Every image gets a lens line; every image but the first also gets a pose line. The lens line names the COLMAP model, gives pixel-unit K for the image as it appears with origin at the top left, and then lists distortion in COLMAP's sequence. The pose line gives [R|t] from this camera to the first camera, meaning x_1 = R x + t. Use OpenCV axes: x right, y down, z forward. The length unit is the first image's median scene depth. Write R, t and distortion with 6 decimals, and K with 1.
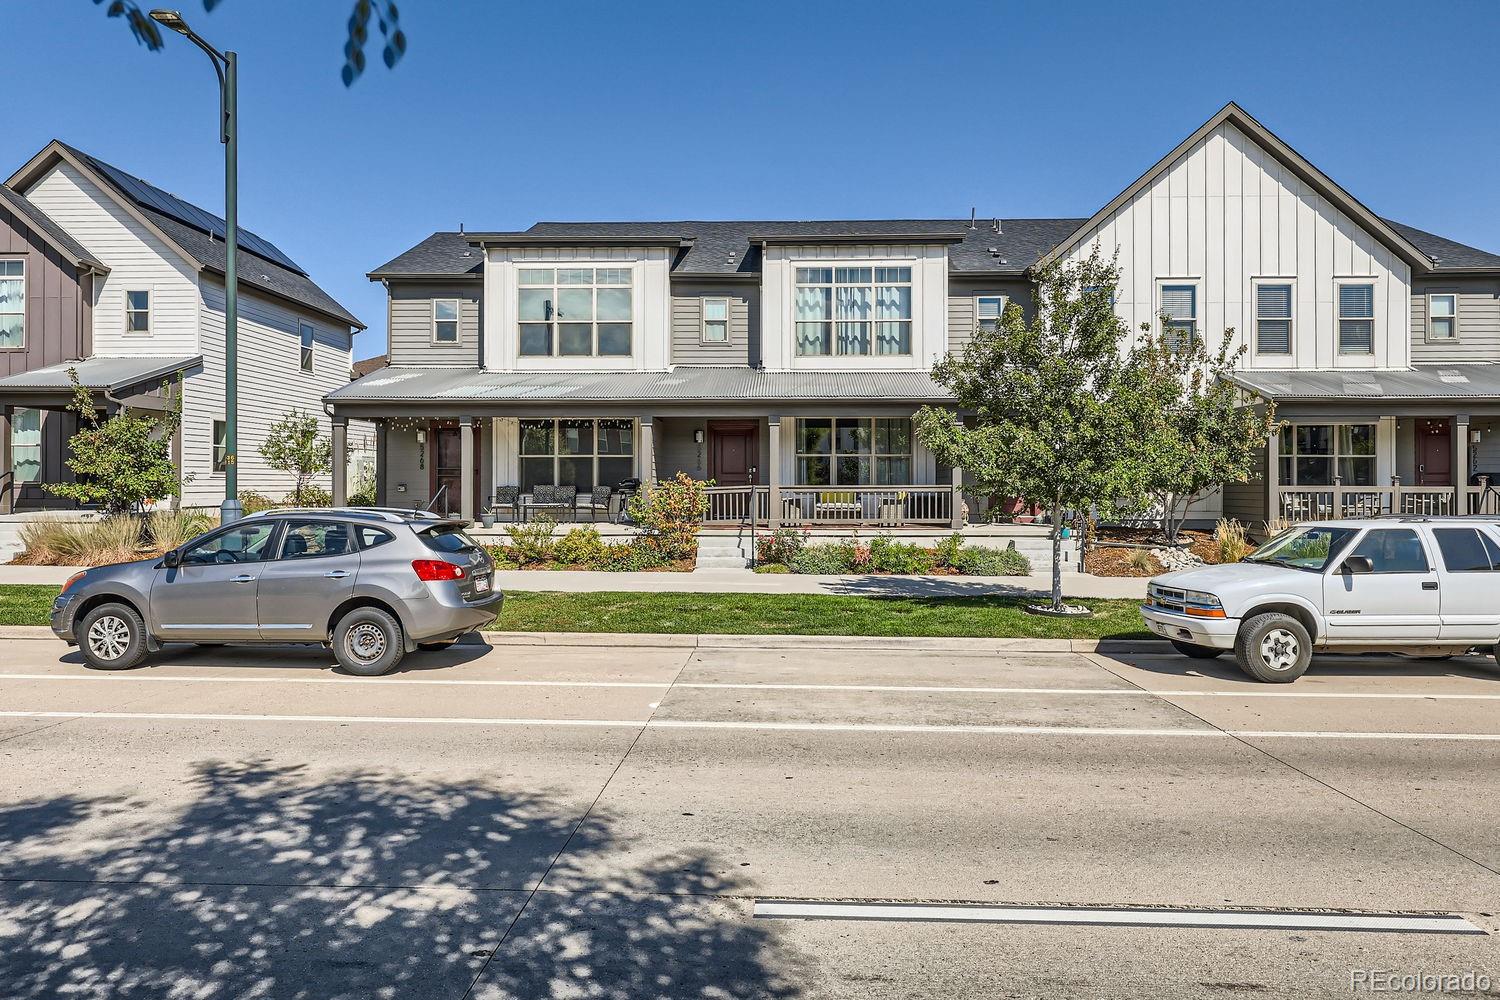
lens RADIAL K [[903.9, 0, 746.6], [0, 903.9, 486.6], [0, 0, 1]] dist [0.001600, 0.000334]
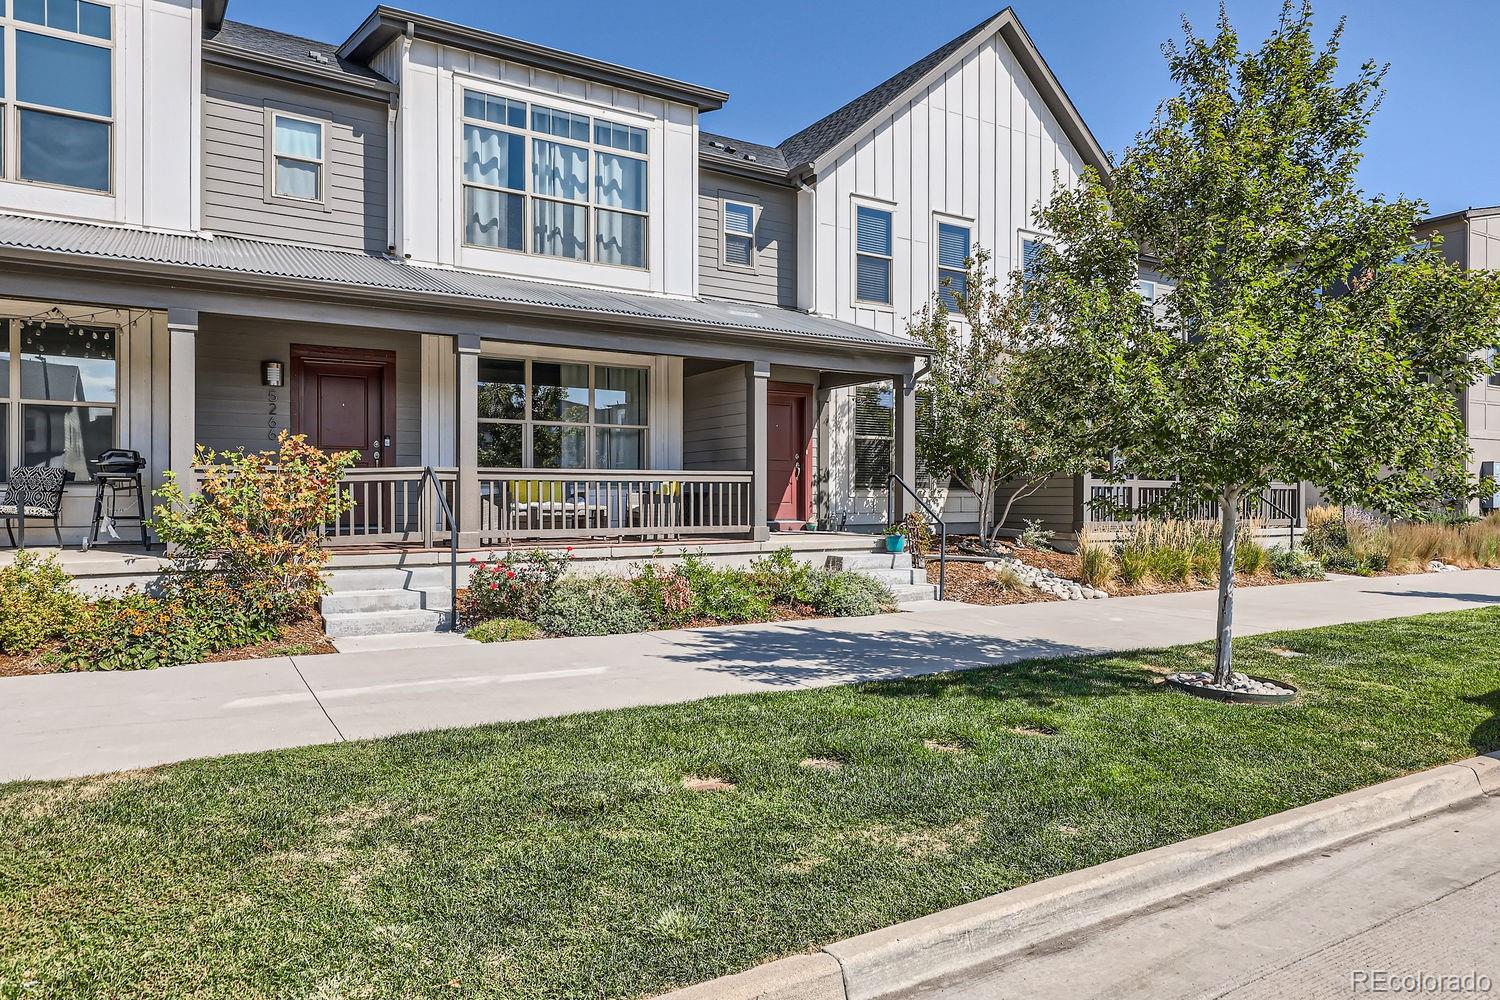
lens RADIAL K [[941.7, 0, 750.0], [0, 941.7, 500.0], [0, 0, 1]] dist [0.010825, 0.001264]
pose [[0.836720, -0.000914, 0.547631, -0.122705], [0.000373, 0.999999, 0.001098, 0.015919], [-0.547632, -0.000714, 0.836719, 0.416114]]
